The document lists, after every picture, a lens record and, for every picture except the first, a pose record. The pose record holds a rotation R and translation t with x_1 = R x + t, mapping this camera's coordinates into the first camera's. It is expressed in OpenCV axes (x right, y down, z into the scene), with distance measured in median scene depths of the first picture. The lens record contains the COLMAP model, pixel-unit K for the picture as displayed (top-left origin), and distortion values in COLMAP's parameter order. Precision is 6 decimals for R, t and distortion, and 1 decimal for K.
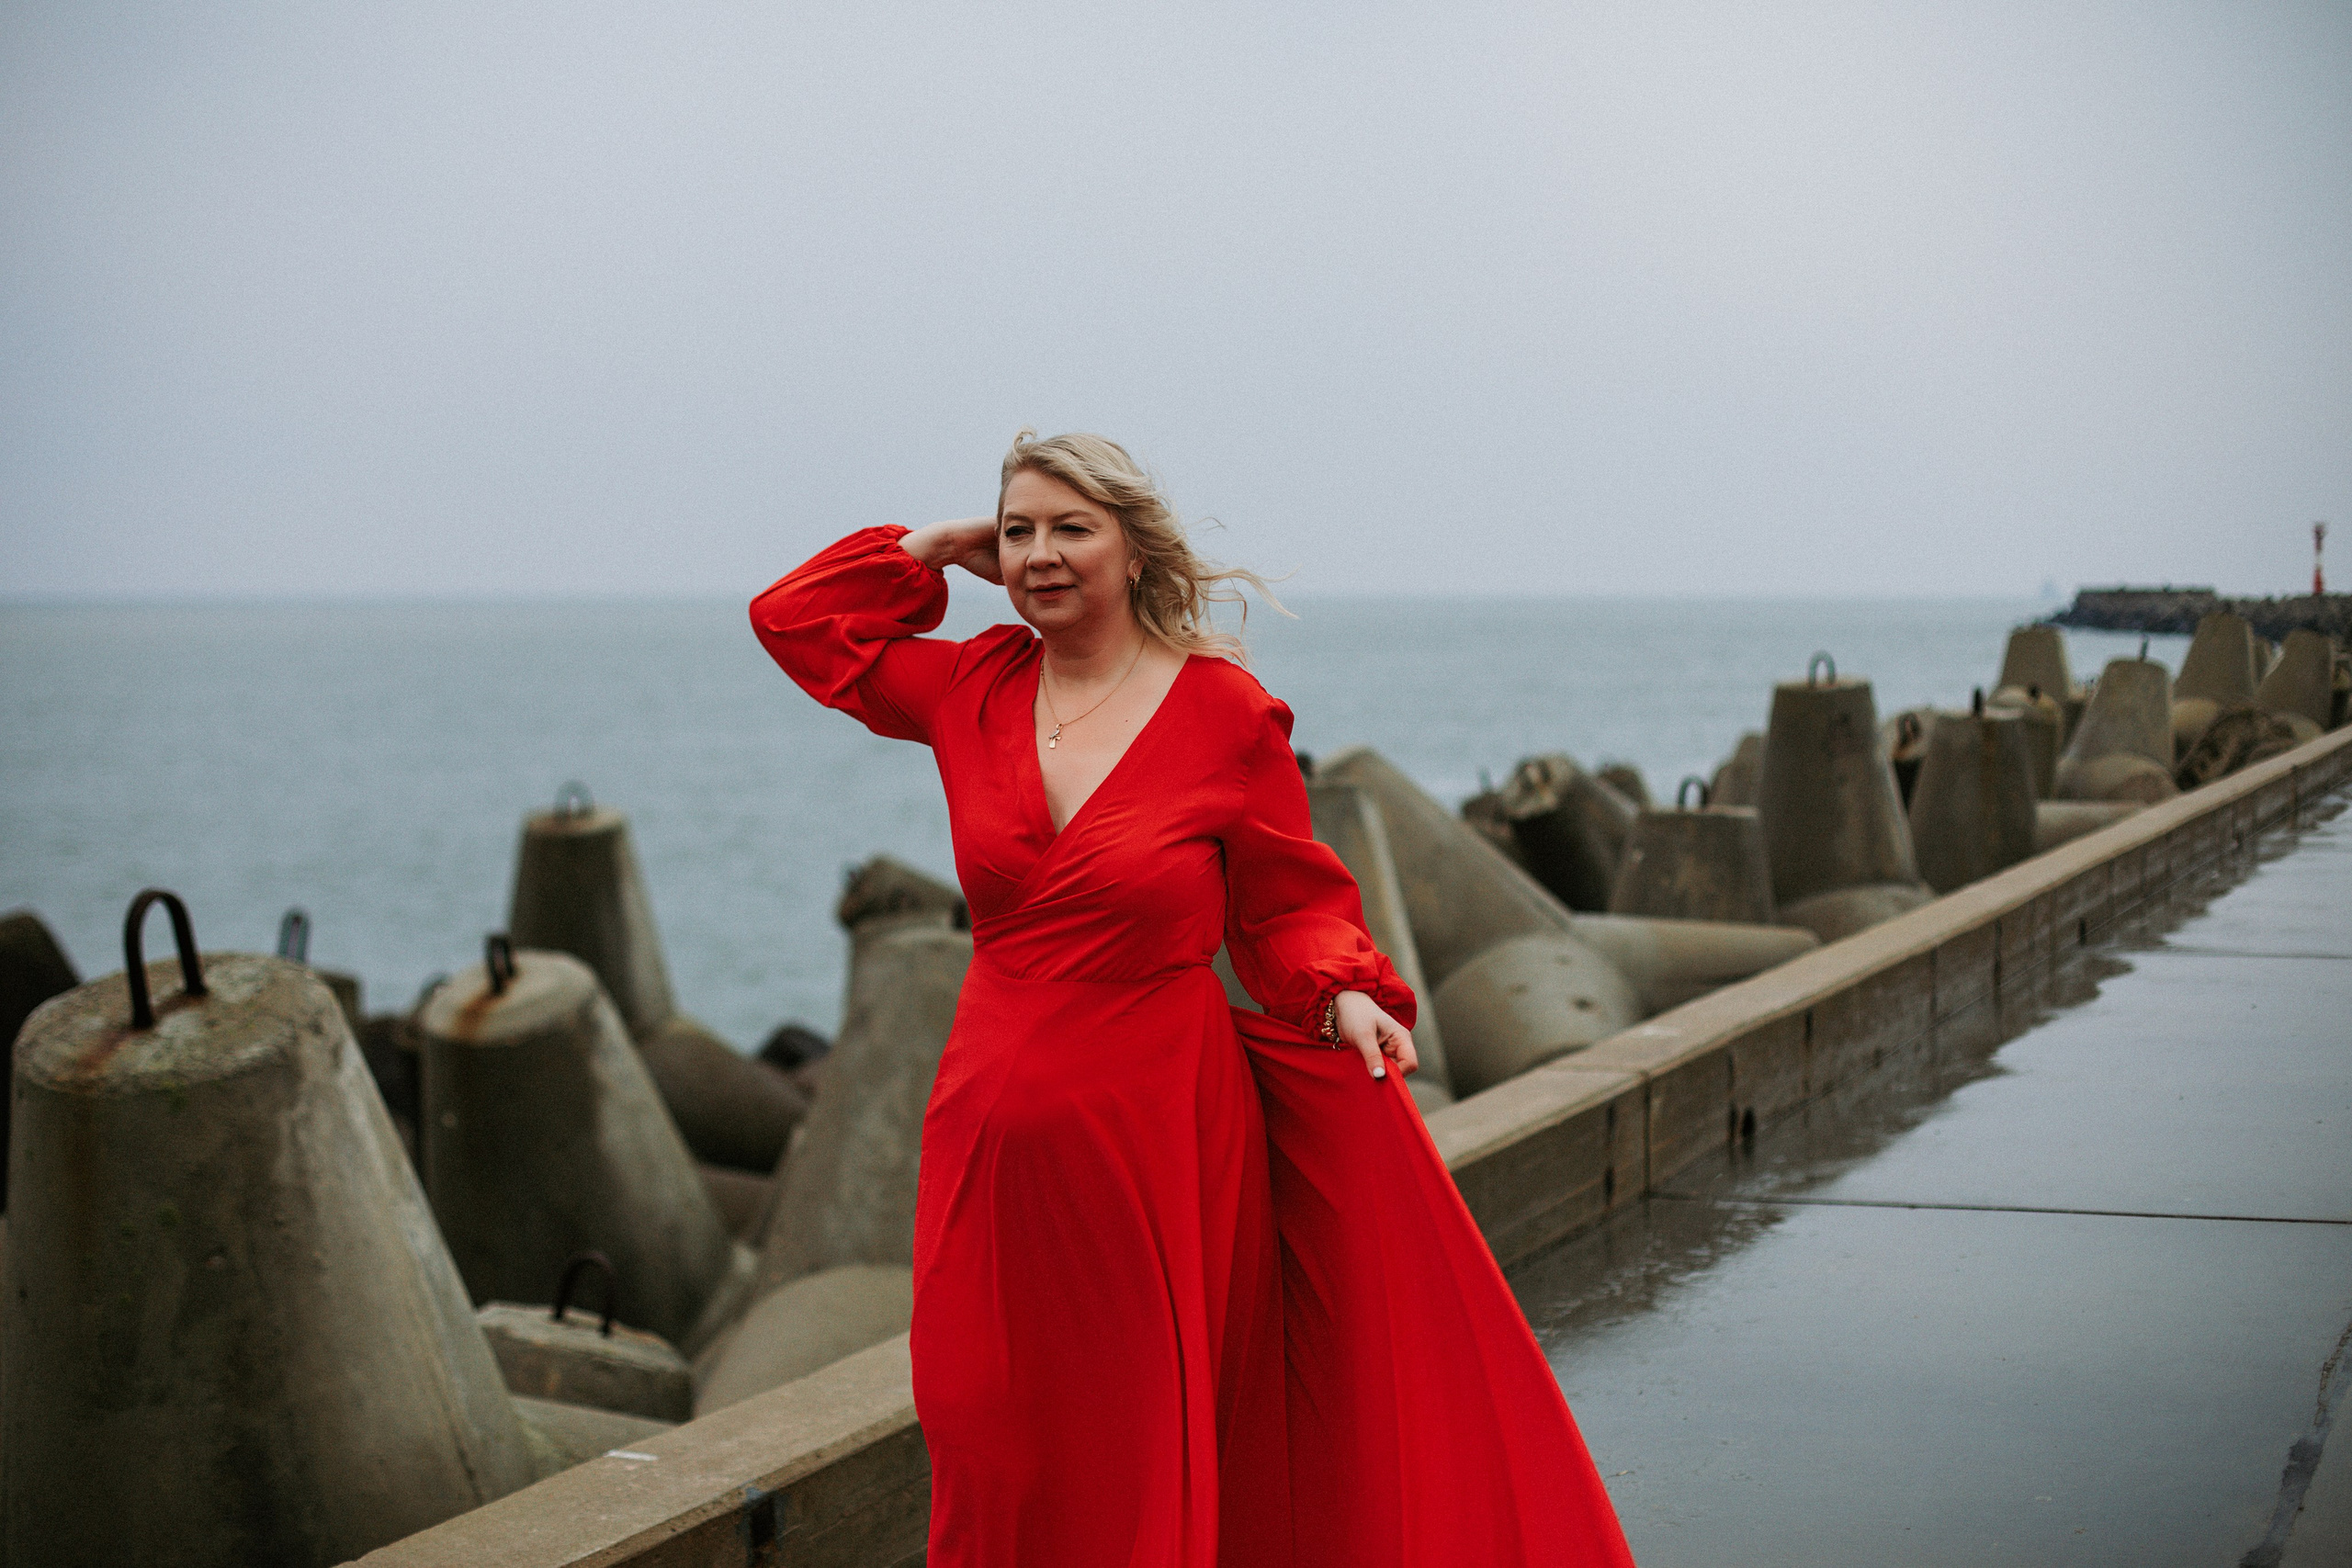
lens RADIAL K [[3452.2, 0, 1130.7], [0, 3452.2, 751.8], [0, 0, 1]] dist [-0.132723, 0.128379]
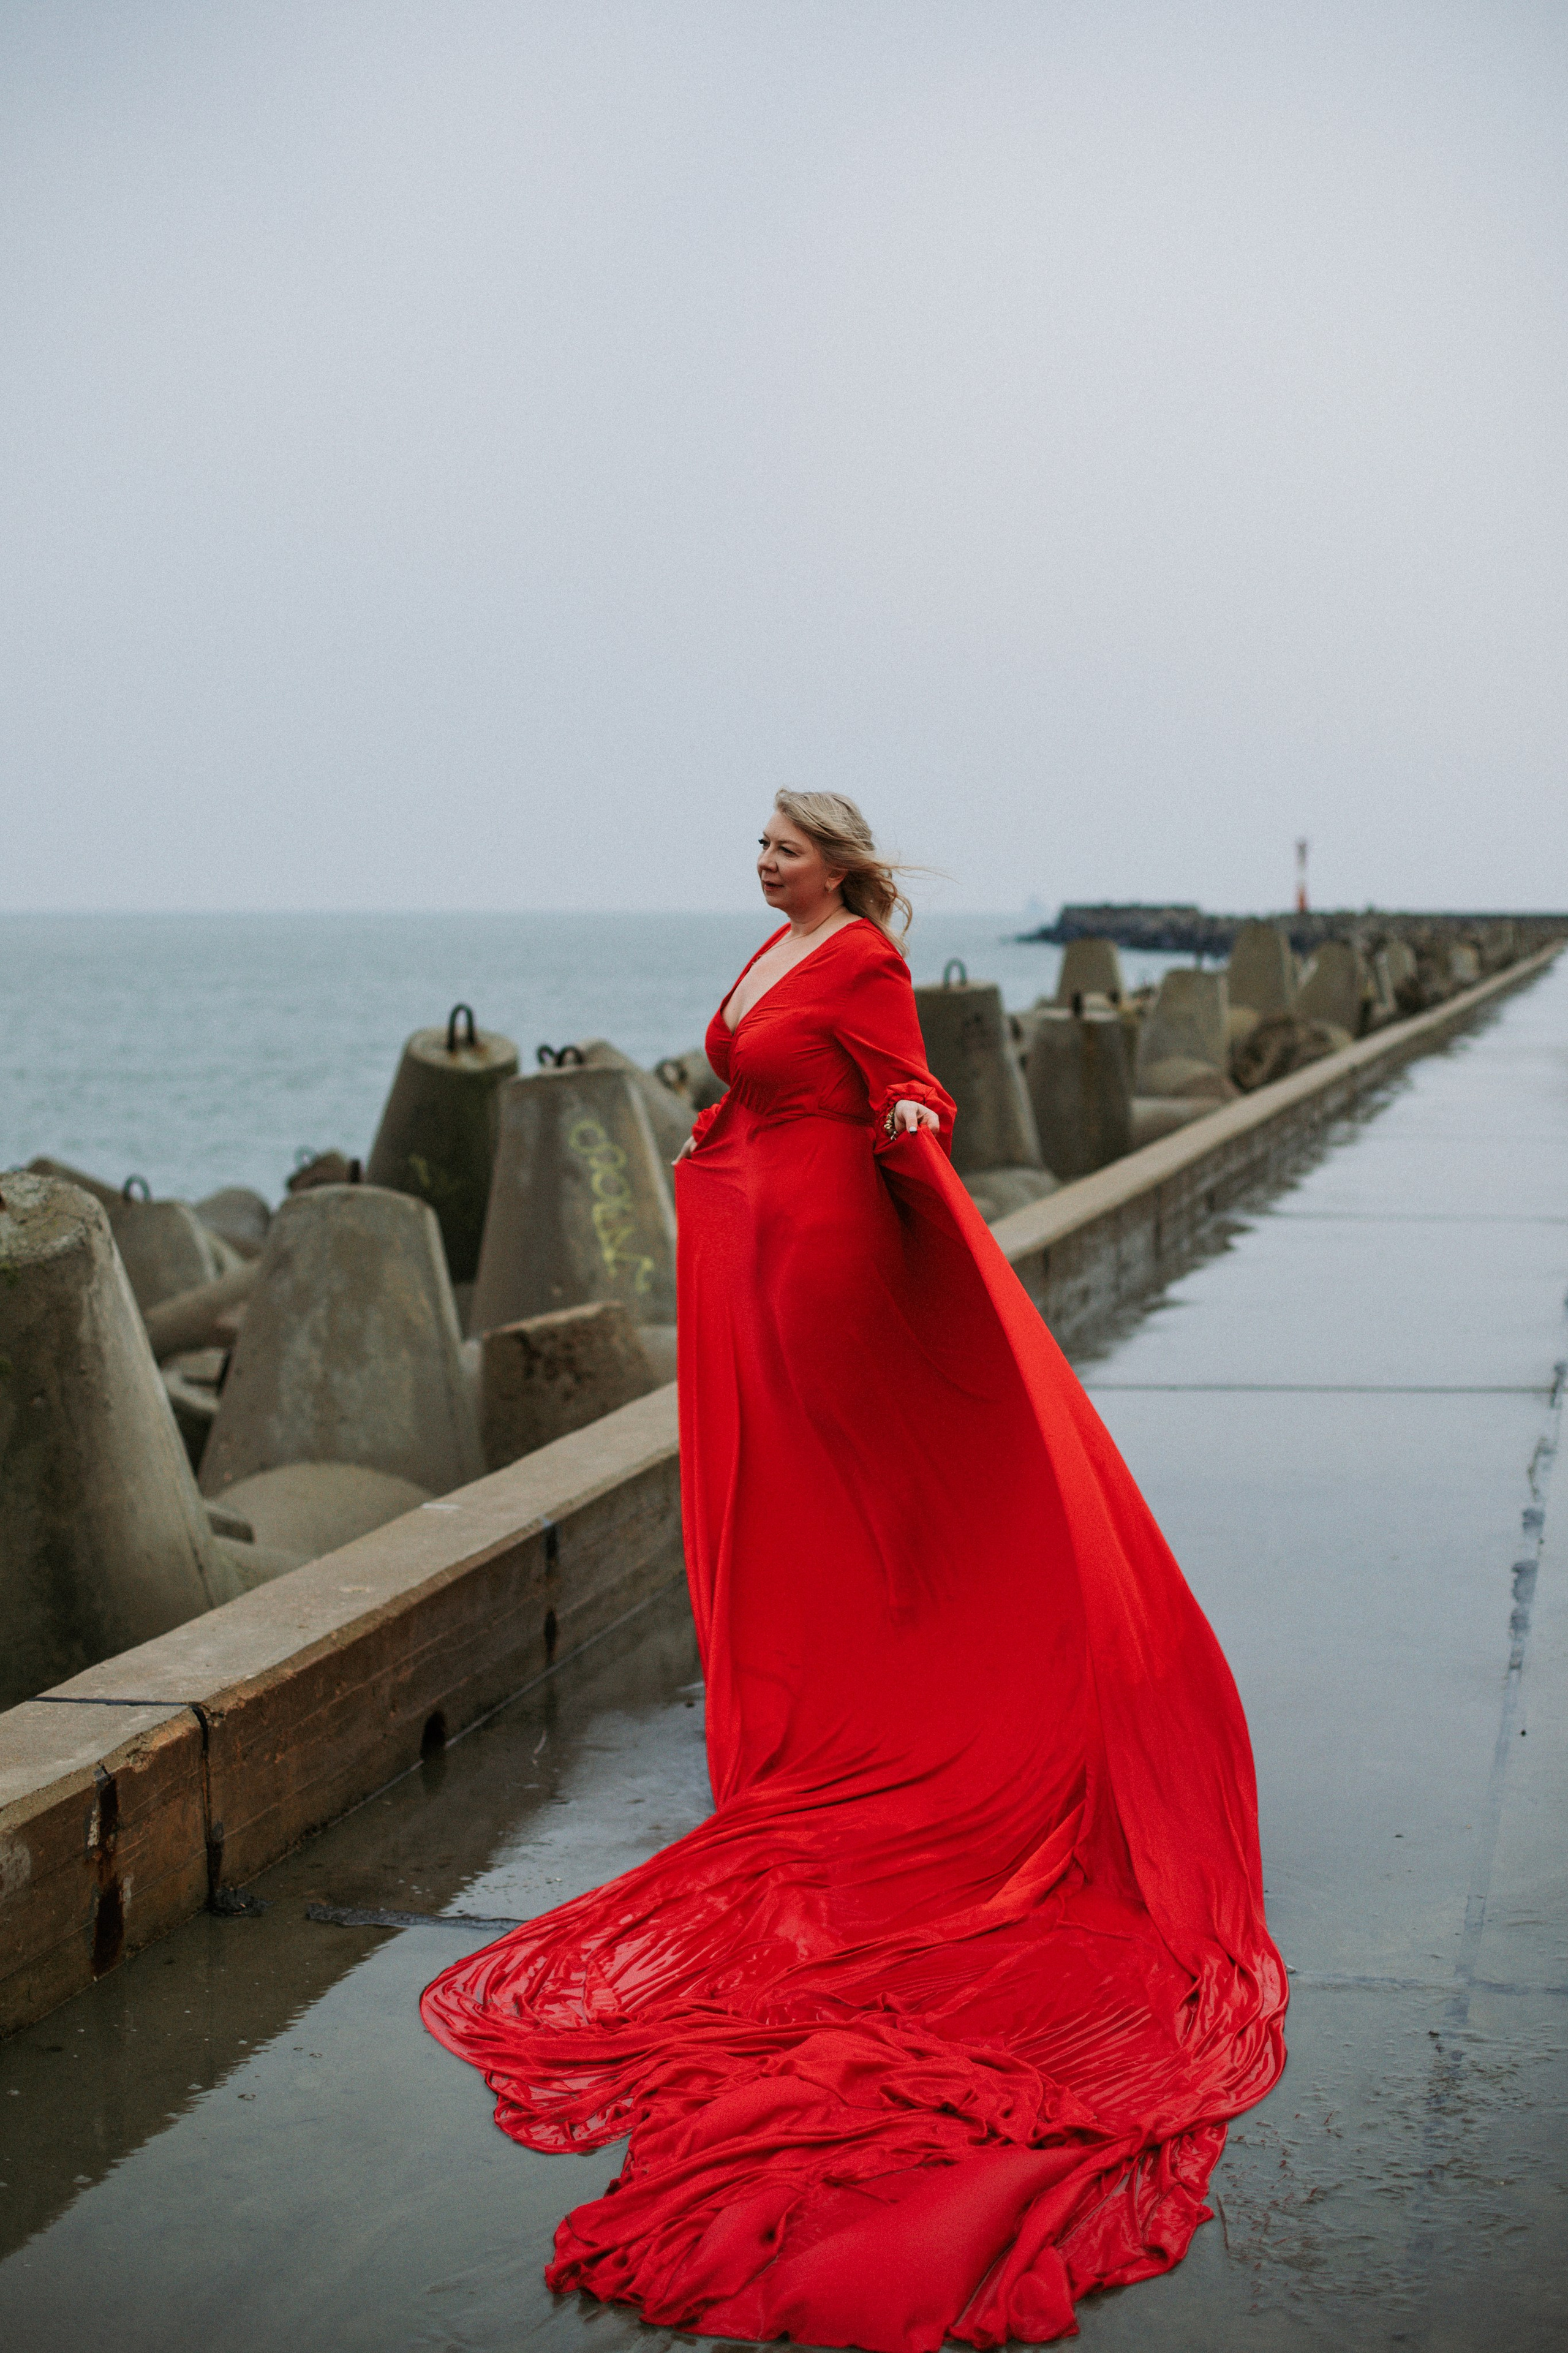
lens RADIAL K [[3453.7, 0, 774.1], [0, 3453.7, 1178.7], [0, 0, 1]] dist [-0.132723, 0.128379]
pose [[0.984763, -0.012685, 0.173436, -0.079277], [0.007104, 0.999438, 0.032760, 0.008196], [-0.173755, -0.031029, 0.984300, -0.127037]]
